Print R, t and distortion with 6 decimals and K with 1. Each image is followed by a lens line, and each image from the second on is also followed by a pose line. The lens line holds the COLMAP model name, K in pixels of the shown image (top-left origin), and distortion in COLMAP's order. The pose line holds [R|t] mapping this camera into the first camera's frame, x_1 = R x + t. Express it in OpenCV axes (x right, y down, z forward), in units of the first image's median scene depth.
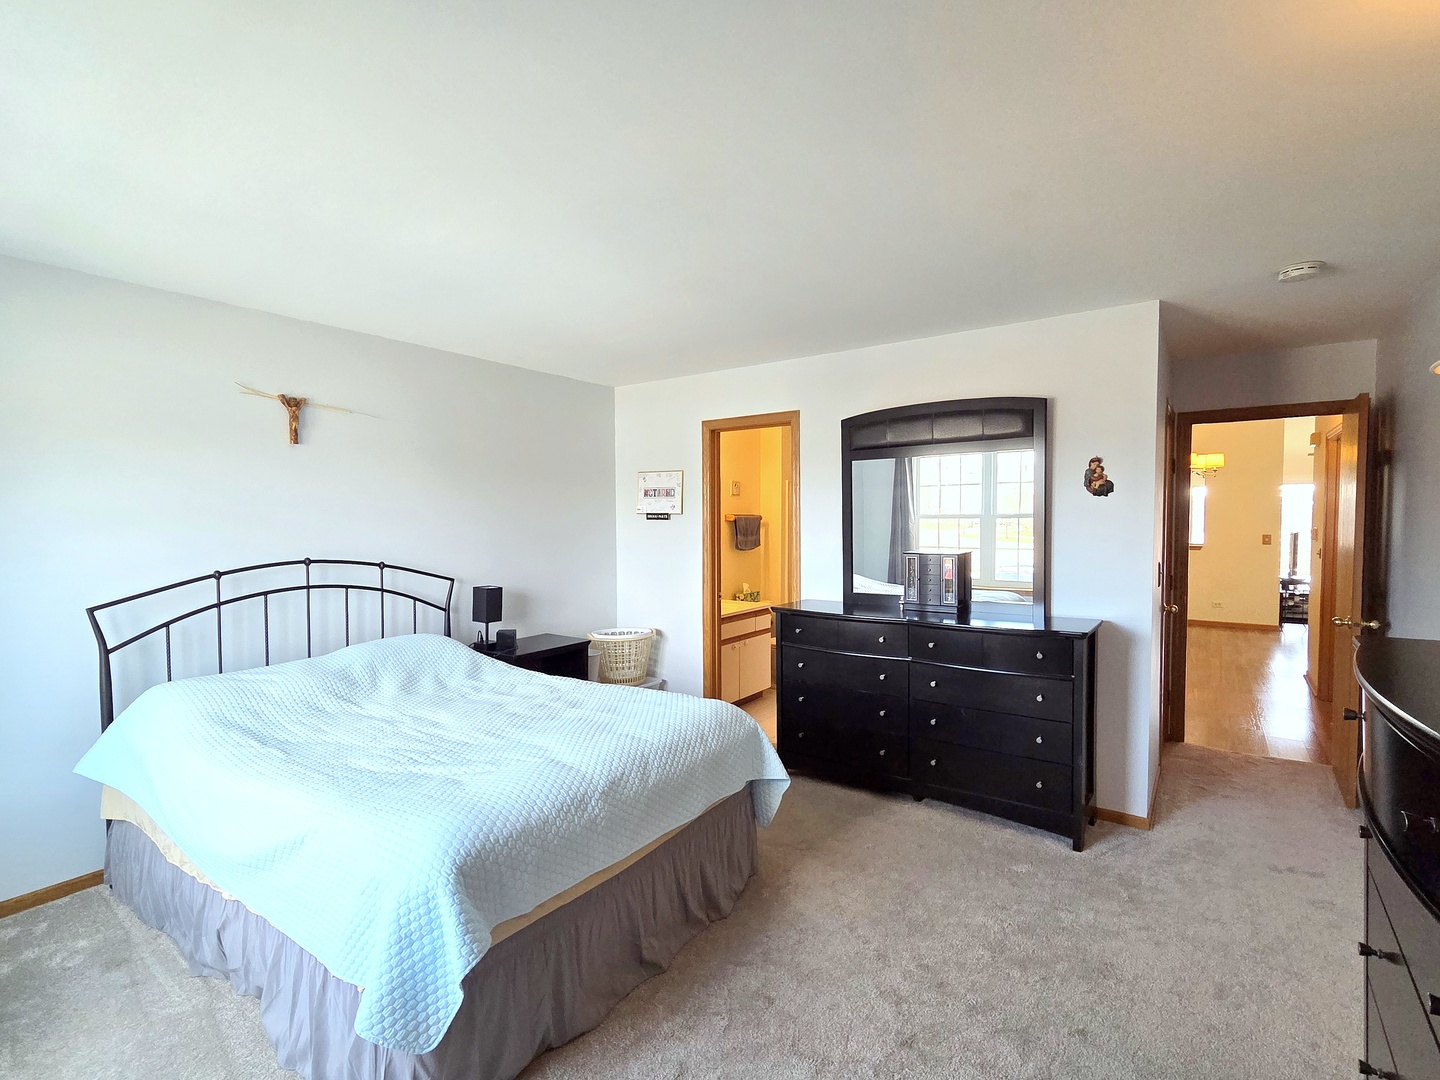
lens RADIAL K [[693.6, 0, 713.9], [0, 693.6, 546.9], [0, 0, 1]] dist [-0.000376, 0.002977]
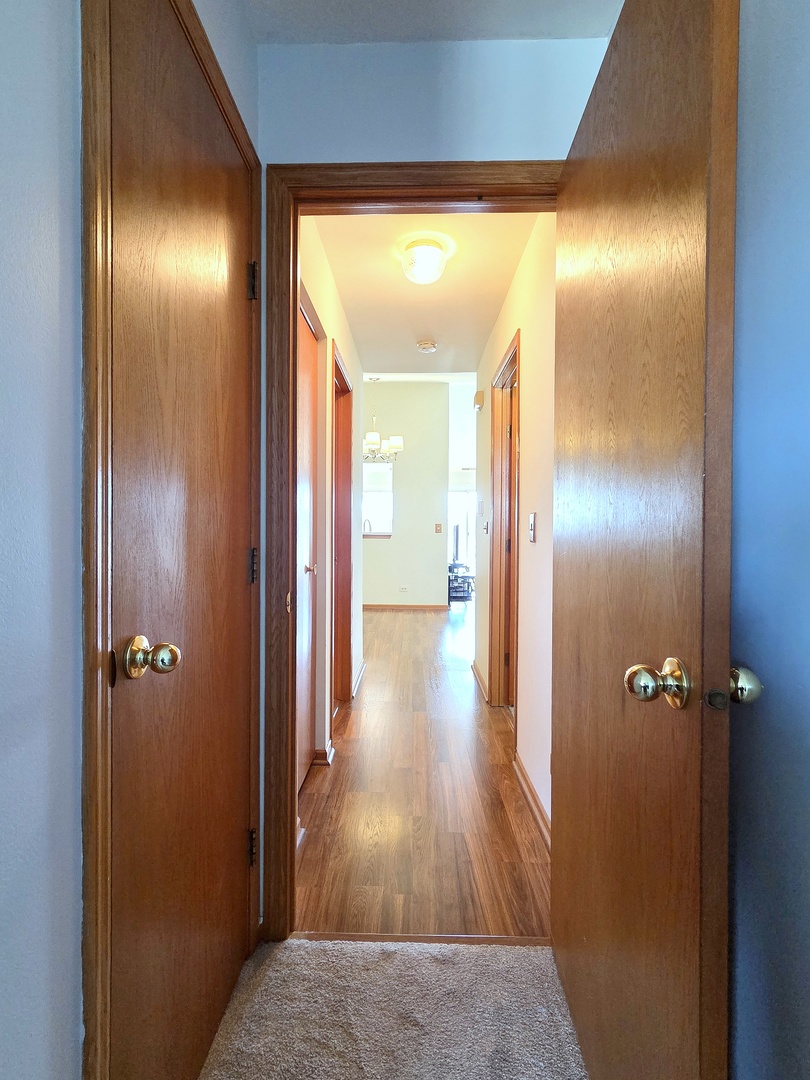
lens RADIAL K [[520.2, 0, 404.7], [0, 520.2, 539.7], [0, 0, 1]] dist [-0.000376, 0.002977]
pose [[0.822252, 0.001132, 0.569123, 0.406221], [0.009820, 0.999821, -0.016178, 0.030621], [-0.569039, 0.018891, 0.822094, 0.507019]]
